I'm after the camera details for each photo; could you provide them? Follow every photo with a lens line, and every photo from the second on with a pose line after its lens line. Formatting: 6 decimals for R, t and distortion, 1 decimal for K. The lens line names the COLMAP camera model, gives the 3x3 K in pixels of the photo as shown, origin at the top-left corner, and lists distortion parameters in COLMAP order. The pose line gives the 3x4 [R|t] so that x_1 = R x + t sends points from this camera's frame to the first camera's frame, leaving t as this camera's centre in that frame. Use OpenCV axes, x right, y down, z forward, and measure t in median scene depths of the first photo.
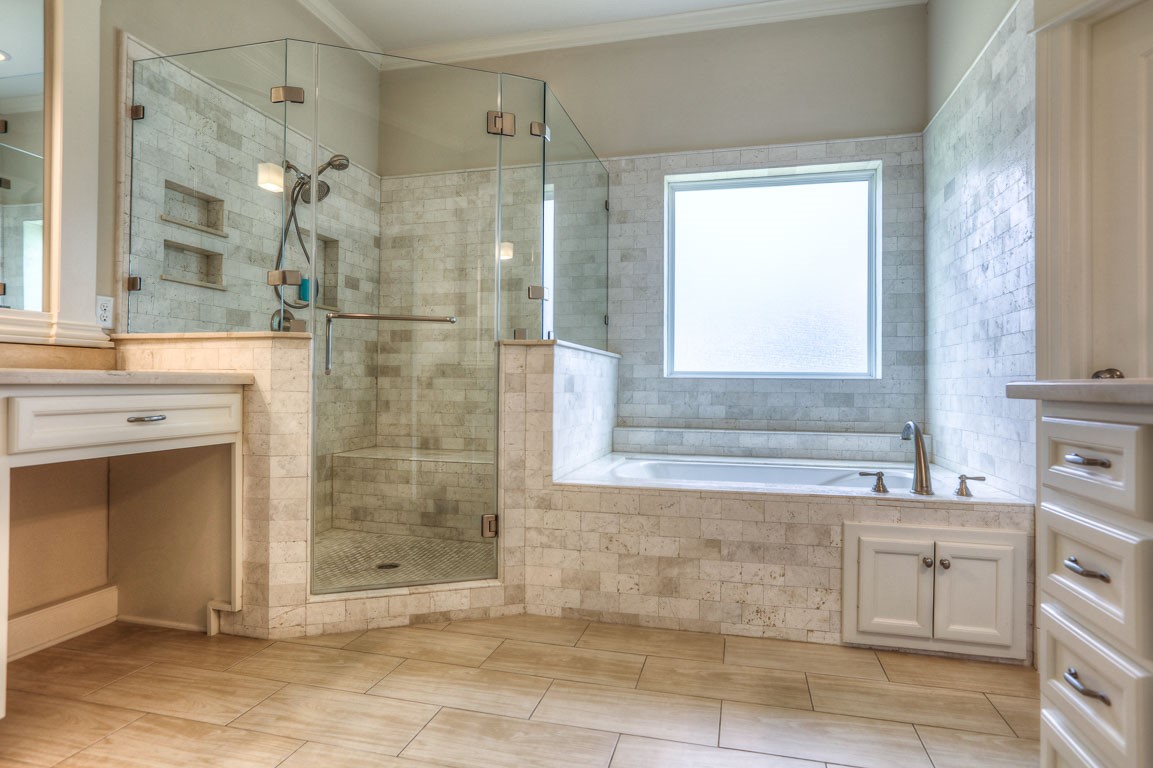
lens RADIAL K [[646.1, 0, 576.5], [0, 646.1, 384.0], [0, 0, 1]] dist [-0.053509, 0.044142]
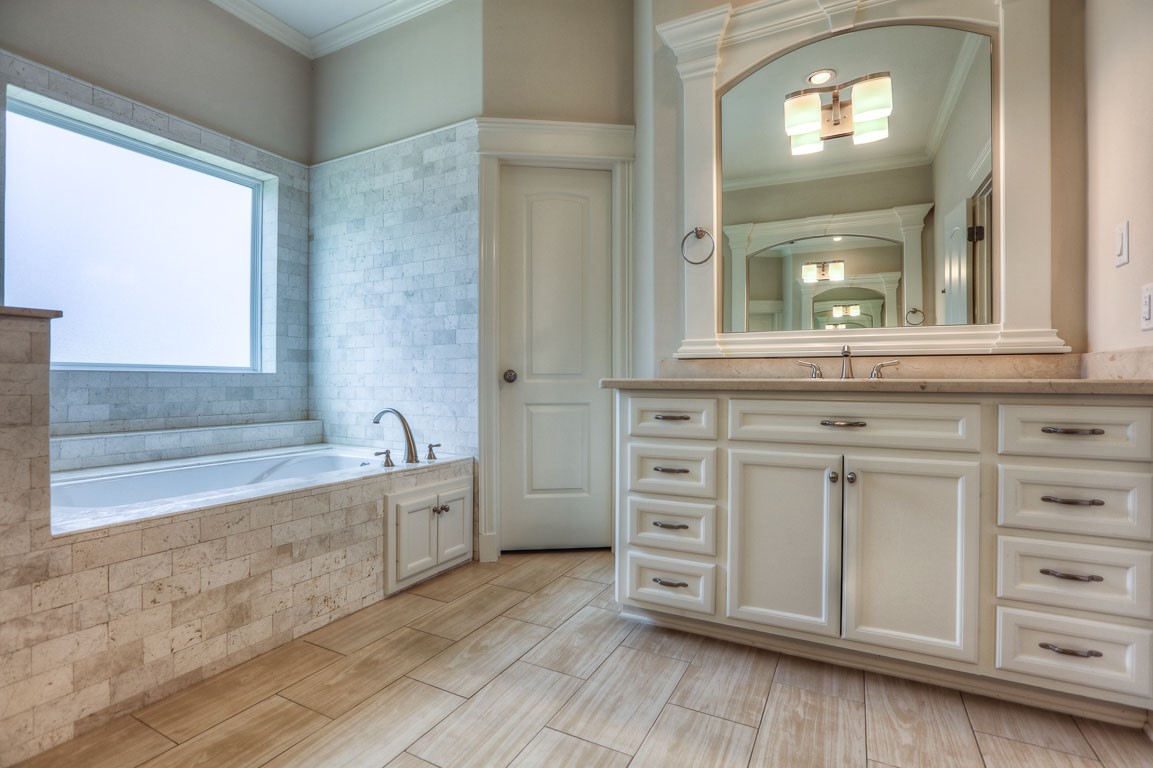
lens RADIAL K [[537.4, 0, 576.5], [0, 537.4, 384.0], [0, 0, 1]] dist [-0.039722, 0.013255]
pose [[0.229766, -0.011653, 0.973176, -0.416981], [-0.003979, 0.999909, 0.012912, -0.004912], [-0.973238, -0.006839, 0.229699, 0.382903]]
